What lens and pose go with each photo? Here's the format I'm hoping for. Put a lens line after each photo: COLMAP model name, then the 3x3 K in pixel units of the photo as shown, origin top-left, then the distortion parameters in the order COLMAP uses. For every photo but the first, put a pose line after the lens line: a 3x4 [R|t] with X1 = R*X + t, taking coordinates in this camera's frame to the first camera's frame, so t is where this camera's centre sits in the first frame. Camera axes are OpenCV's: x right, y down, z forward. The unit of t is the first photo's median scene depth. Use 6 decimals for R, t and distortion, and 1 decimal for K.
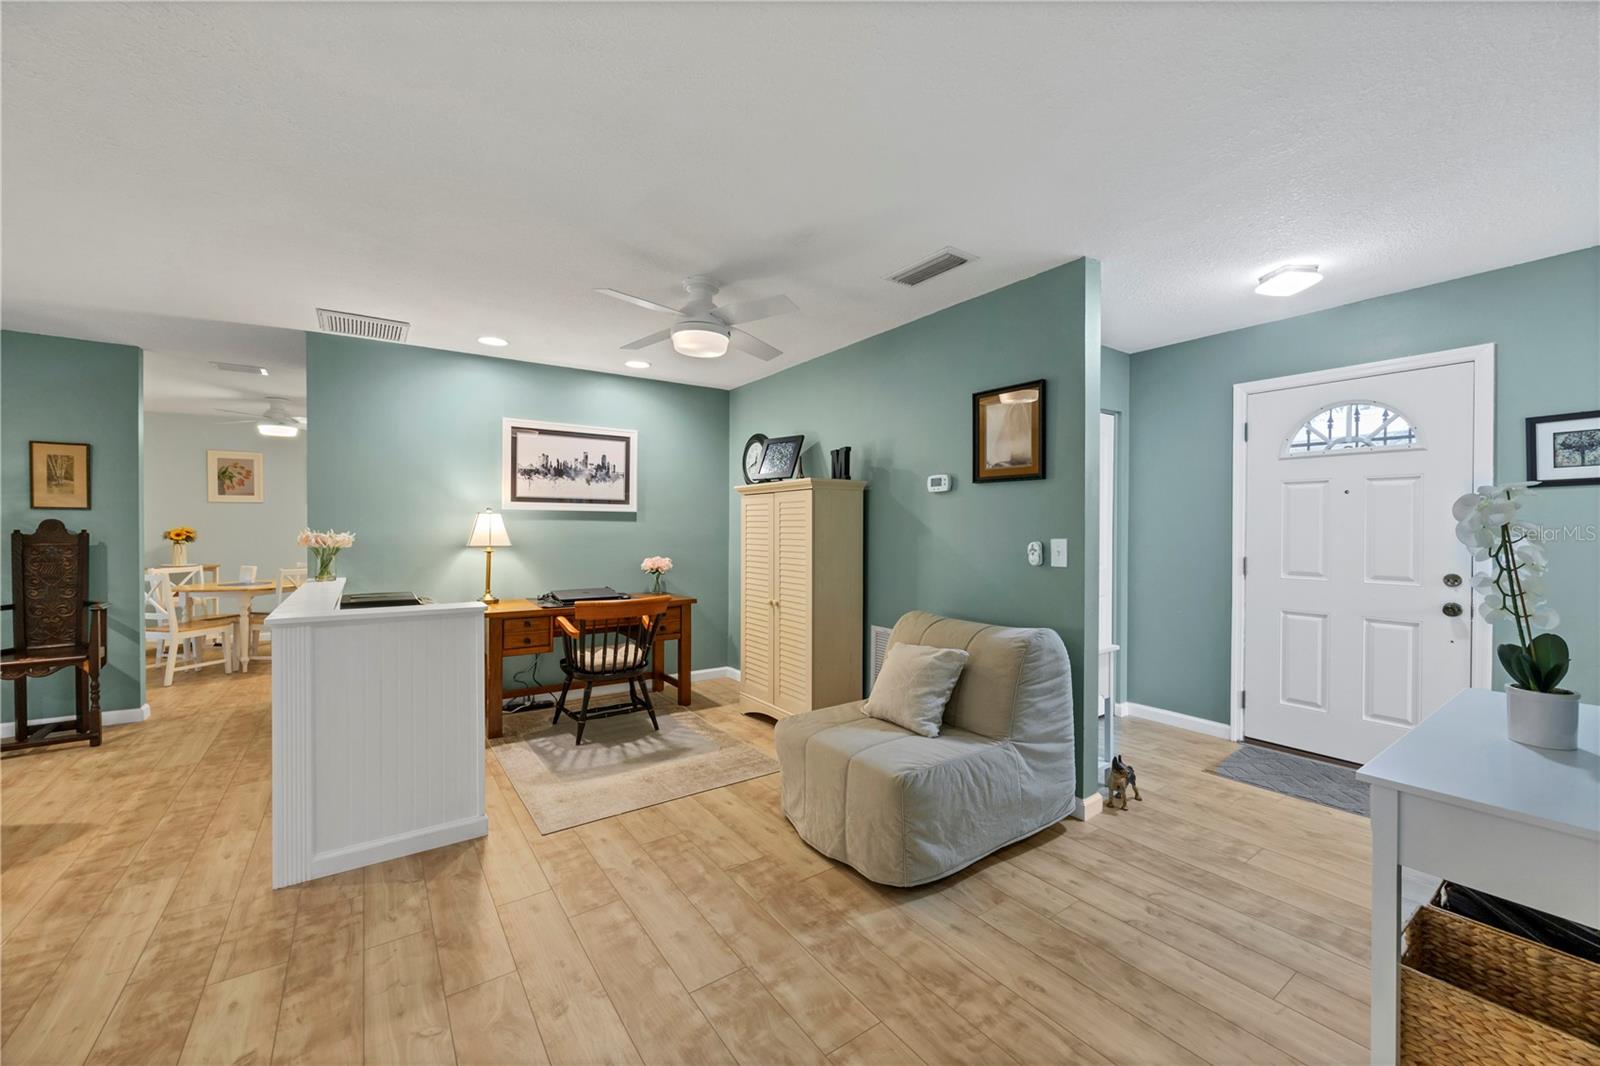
lens RADIAL K [[624.1, 0, 798.7], [0, 624.1, 526.9], [0, 0, 1]] dist [-0.002522, -0.000148]
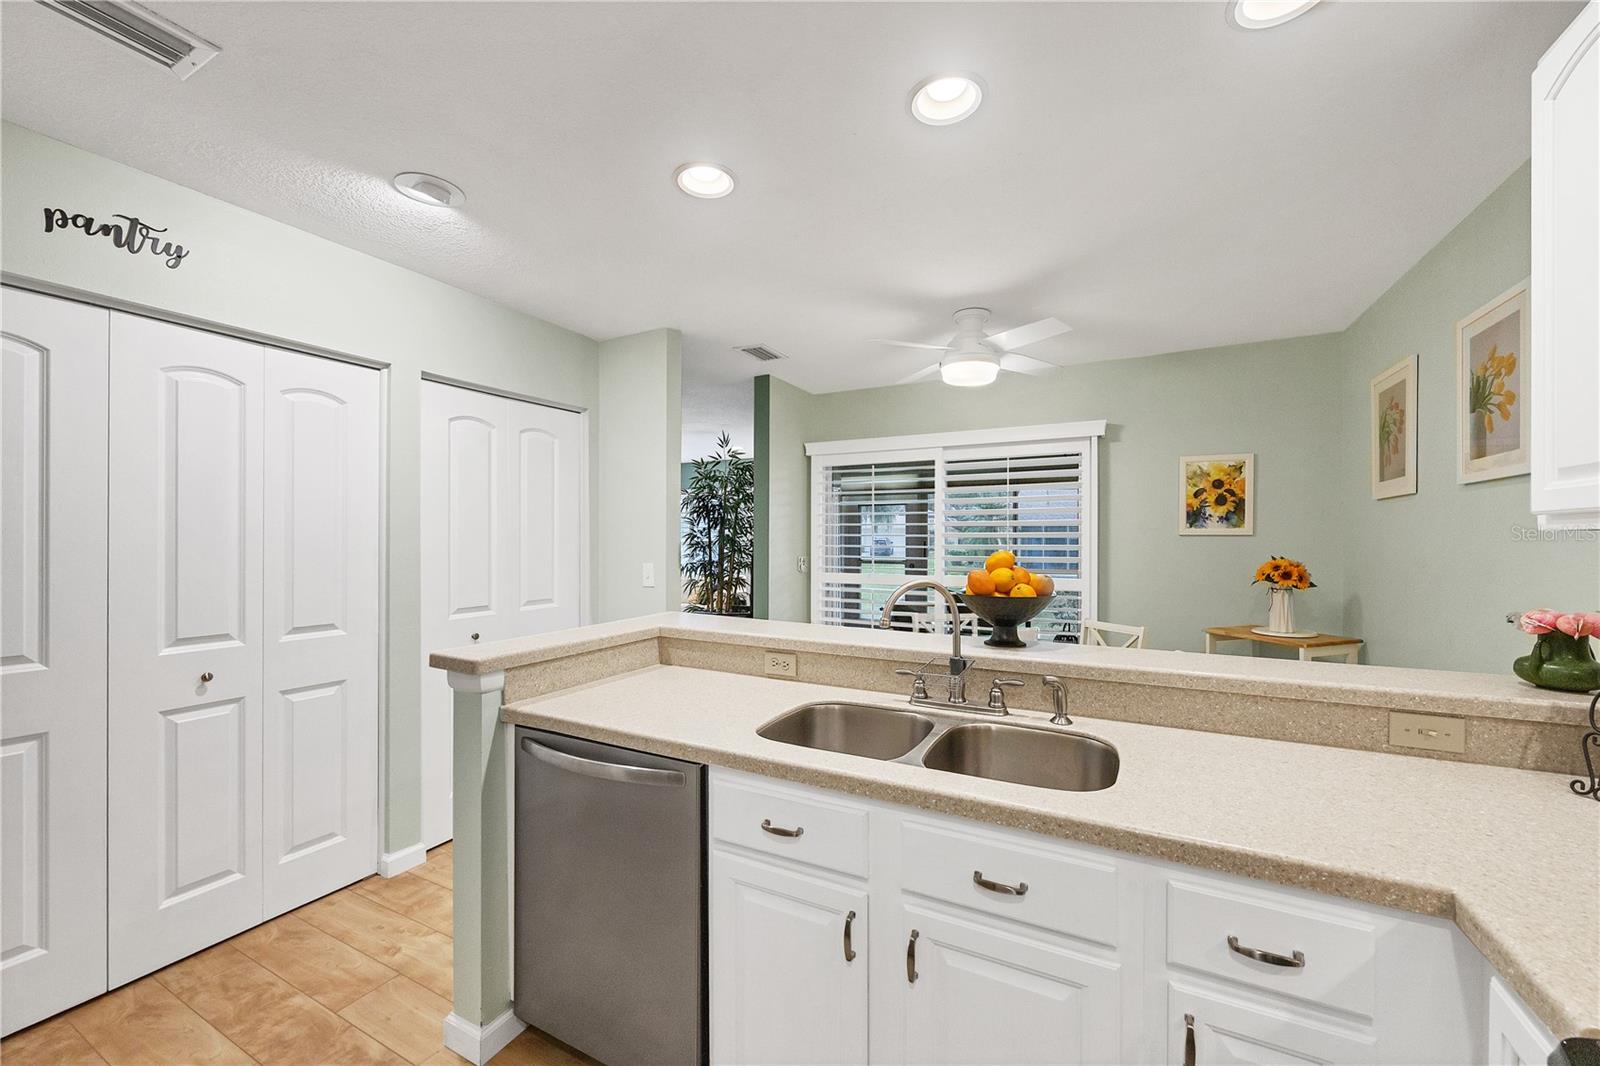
lens RADIAL K [[624.1, 0, 804.7], [0, 624.1, 548.1], [0, 0, 1]] dist [-0.002522, -0.000148]
pose [[-0.887167, 0.004028, -0.461431, -0.746161], [-0.003536, 0.999873, 0.015526, -0.023219], [0.461435, 0.015406, -0.887040, 2.246646]]
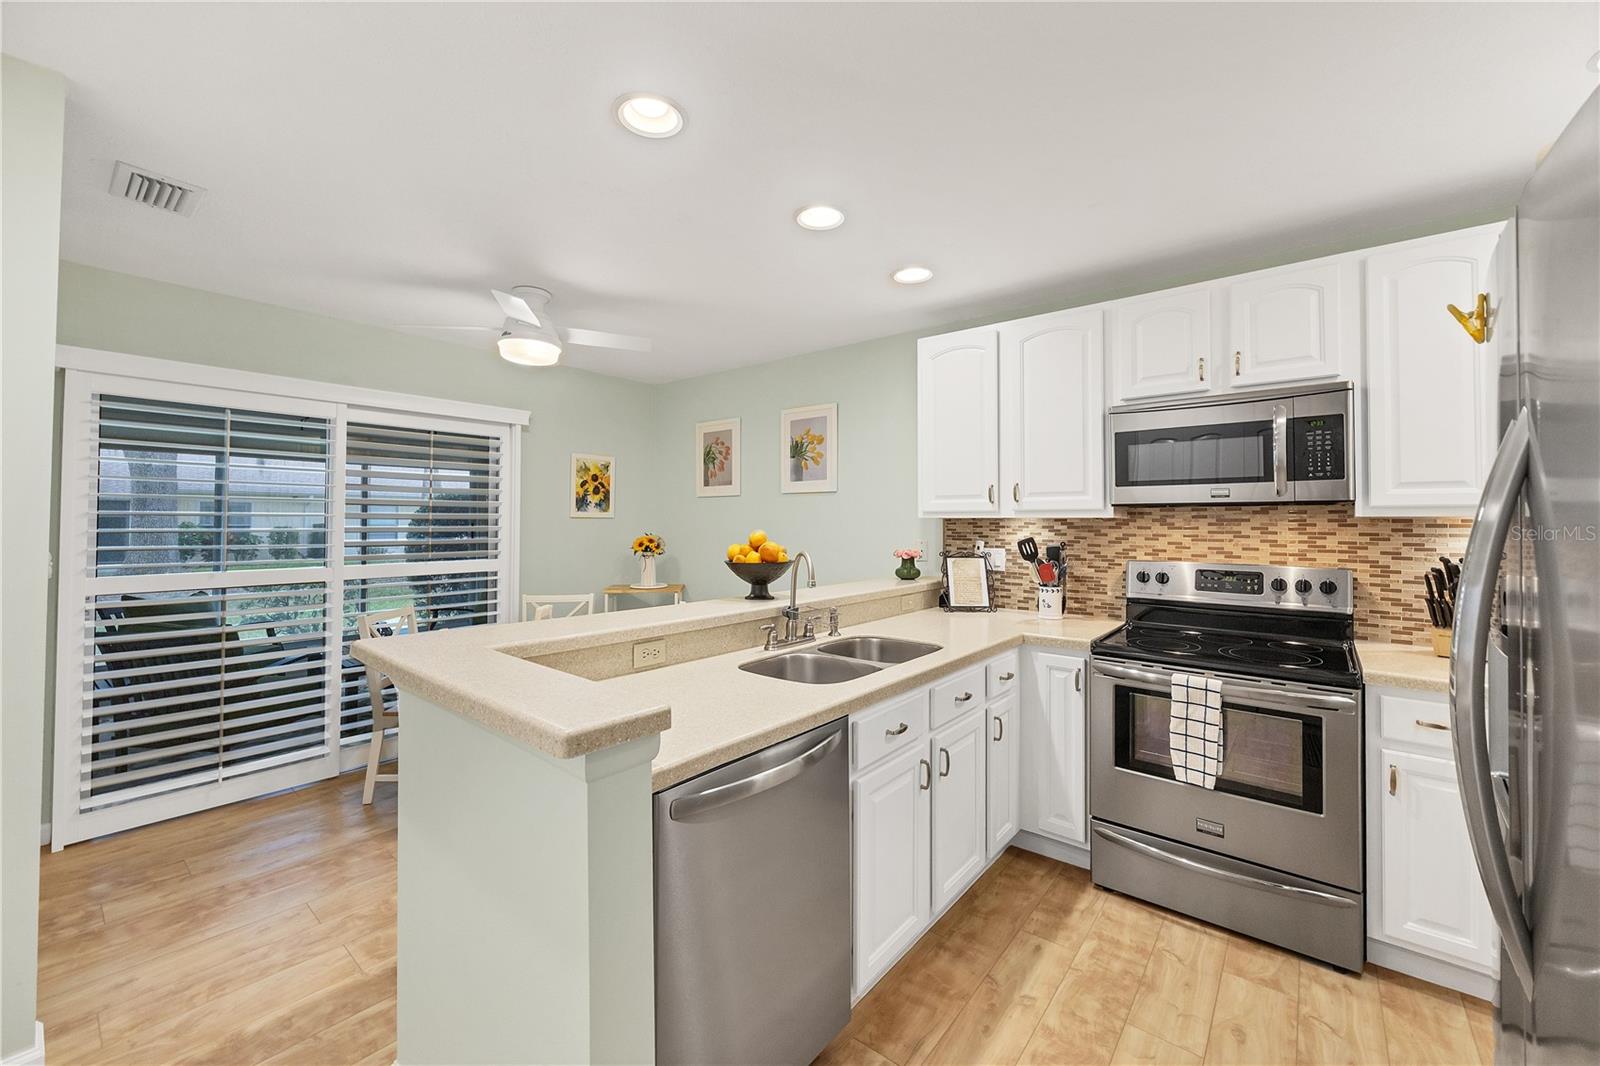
lens RADIAL K [[624.1, 0, 802.2], [0, 624.1, 508.3], [0, 0, 1]] dist [-0.002522, -0.000148]
pose [[0.274511, -0.021996, -0.961332, -0.443239], [-0.004084, 0.999703, -0.024040, -0.020715], [0.961575, 0.010526, 0.274339, 1.721977]]
